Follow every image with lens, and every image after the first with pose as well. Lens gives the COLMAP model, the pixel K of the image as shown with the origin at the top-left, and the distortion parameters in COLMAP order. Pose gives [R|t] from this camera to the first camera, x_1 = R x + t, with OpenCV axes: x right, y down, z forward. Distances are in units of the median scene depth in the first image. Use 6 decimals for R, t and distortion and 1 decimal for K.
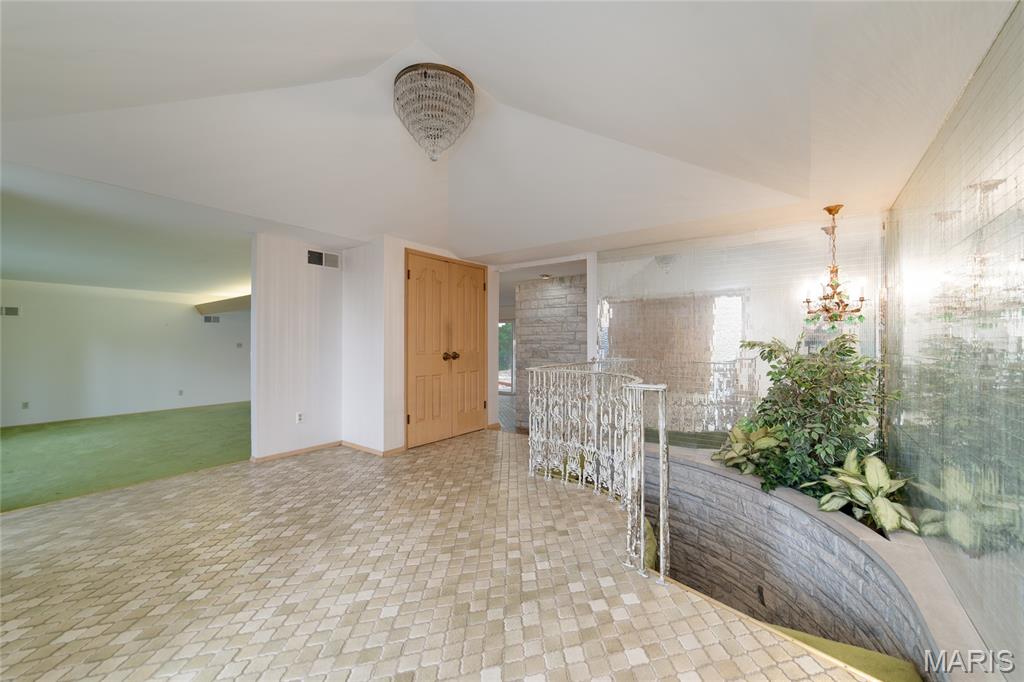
lens RADIAL K [[417.3, 0, 535.1], [0, 417.3, 345.3], [0, 0, 1]] dist [-0.000058, 0.000159]
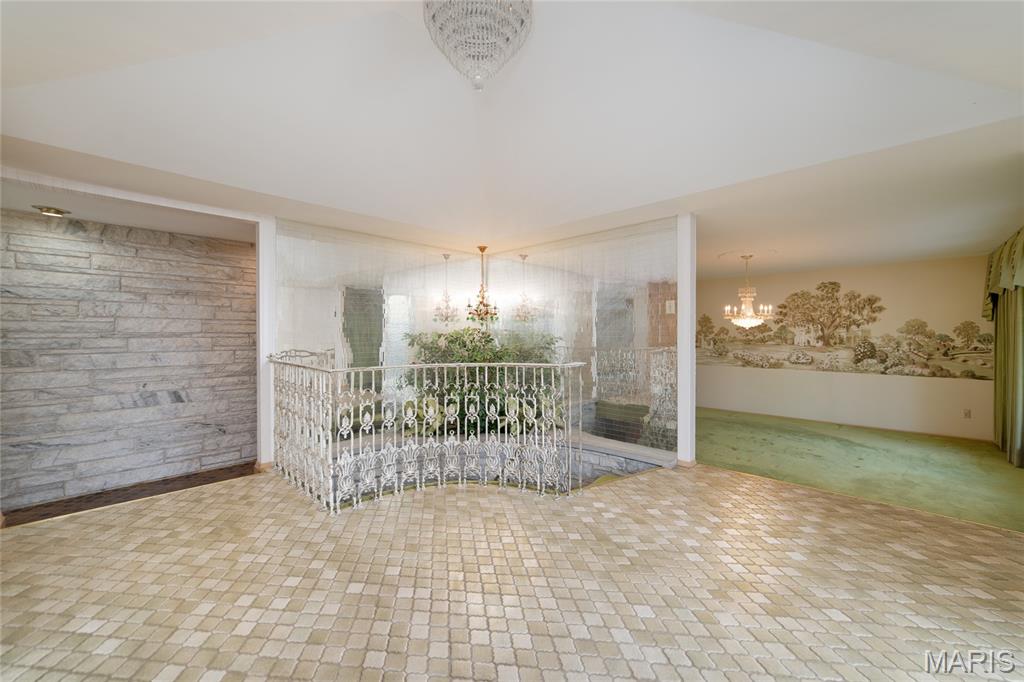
lens RADIAL K [[396.2, 0, 524.0], [0, 396.2, 335.6], [0, 0, 1]] dist [-0.000623, 0.000298]
pose [[0.179407, -0.006638, 0.983752, -0.485631], [0.004096, 0.999974, 0.006001, -0.009580], [-0.983766, 0.002953, 0.179430, 0.409942]]
